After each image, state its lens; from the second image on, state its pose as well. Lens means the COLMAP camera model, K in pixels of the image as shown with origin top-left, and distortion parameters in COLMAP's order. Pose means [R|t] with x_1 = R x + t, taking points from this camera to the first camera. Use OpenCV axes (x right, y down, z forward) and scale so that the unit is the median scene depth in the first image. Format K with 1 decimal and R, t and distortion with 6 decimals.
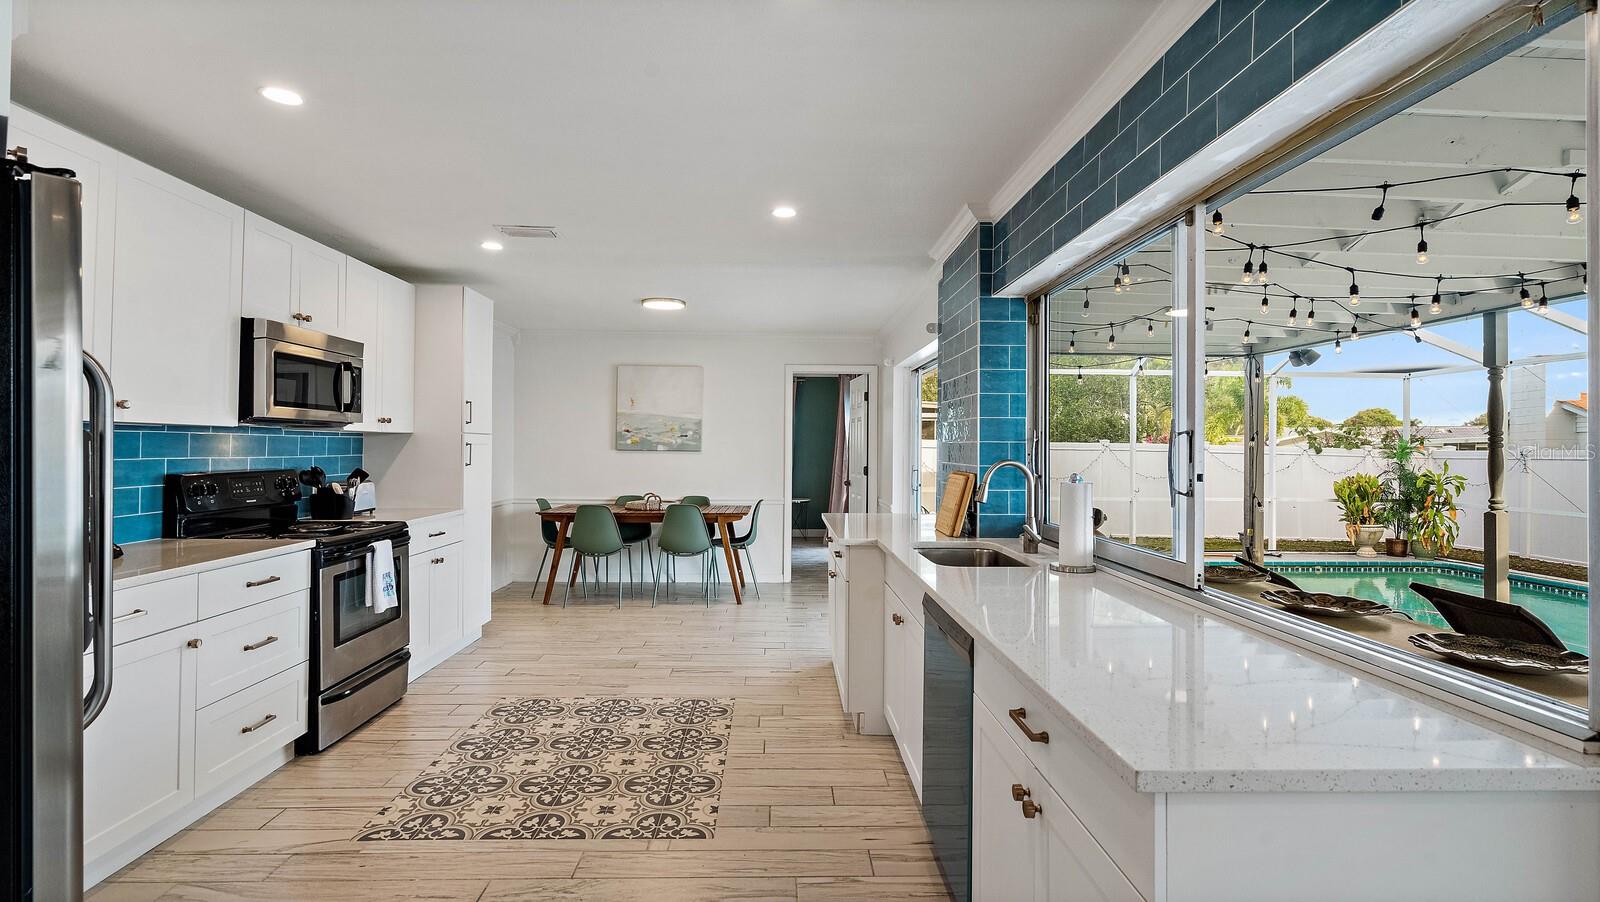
lens RADIAL K [[740.5, 0, 802.7], [0, 740.5, 448.1], [0, 0, 1]] dist [0.000329, -0.000045]
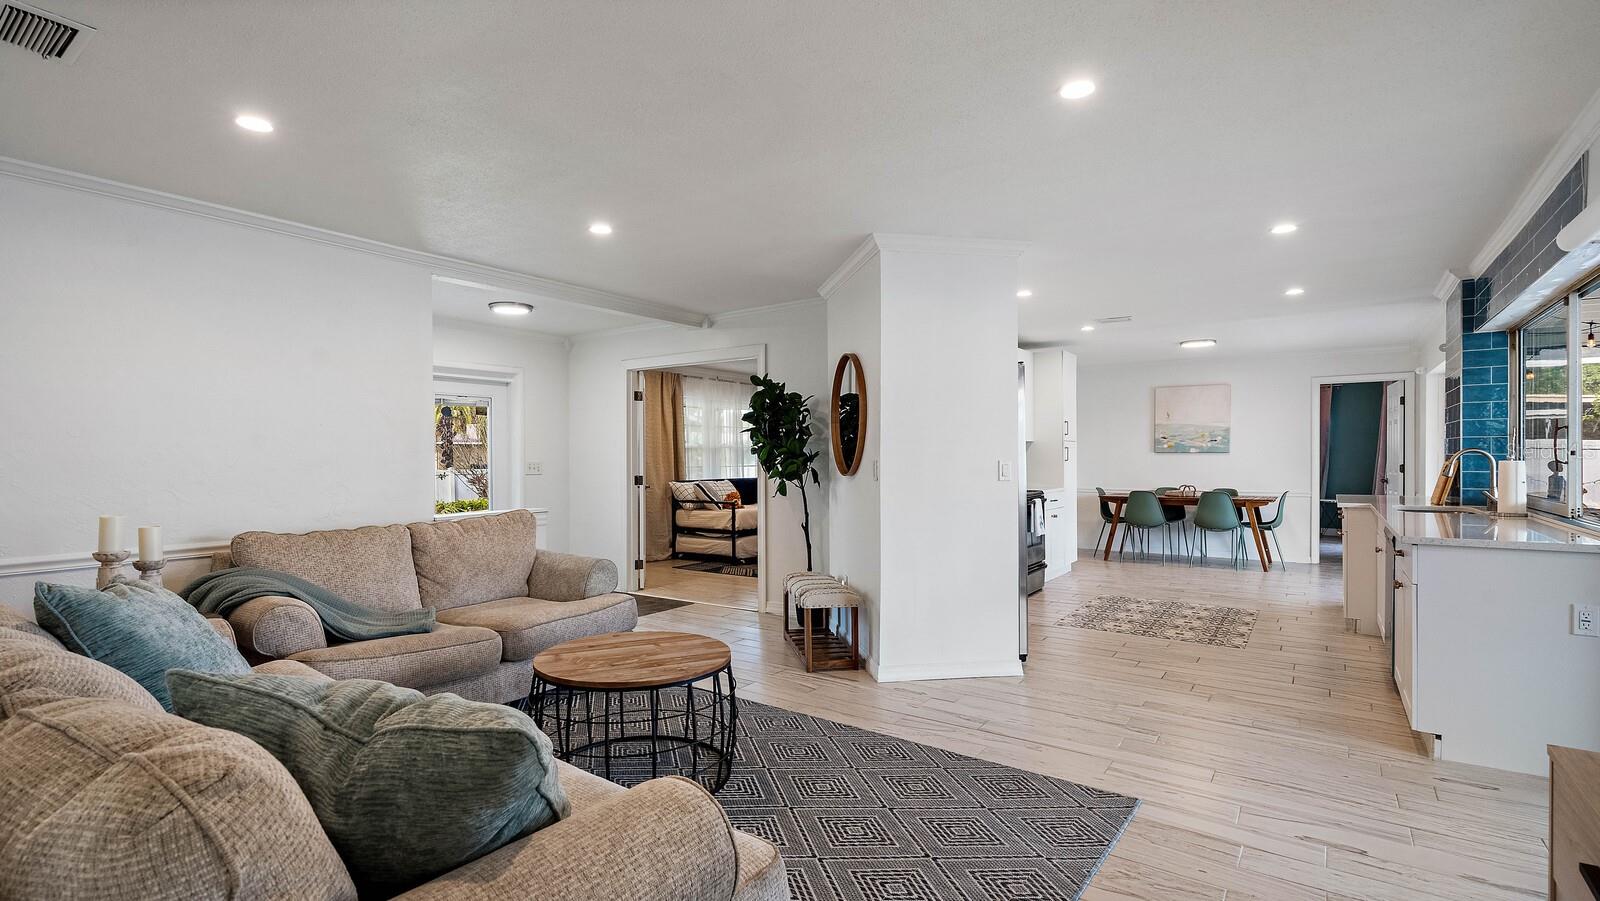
lens RADIAL K [[731.0, 0, 804.1], [0, 731.0, 458.0], [0, 0, 1]] dist [-0.000864, -0.000128]
pose [[0.791928, -0.008231, -0.610559, 0.047513], [0.007847, 0.999964, -0.003303, 0.012163], [0.610564, -0.002175, 0.791964, -0.420623]]
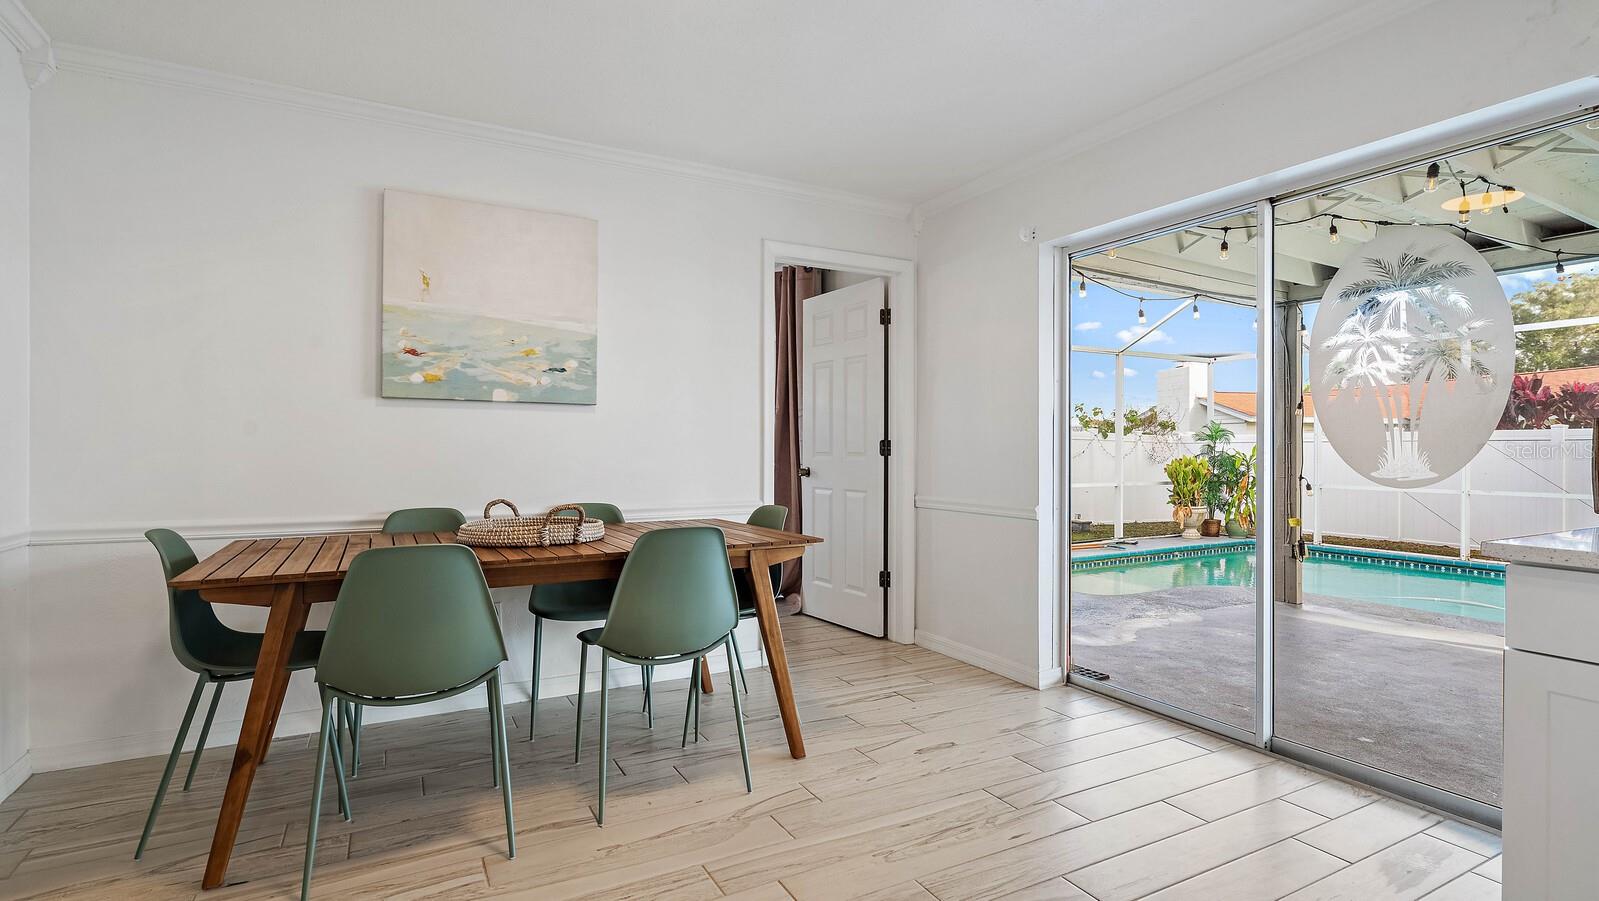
lens RADIAL K [[748.0, 0, 812.9], [0, 748.0, 438.5], [0, 0, 1]] dist [-0.003913, 0.000195]
pose [[0.879013, 0.001405, 0.476796, -0.252616], [0.003536, 0.999949, -0.009464, 0.030957], [-0.476785, 0.010005, 0.878963, 0.562179]]
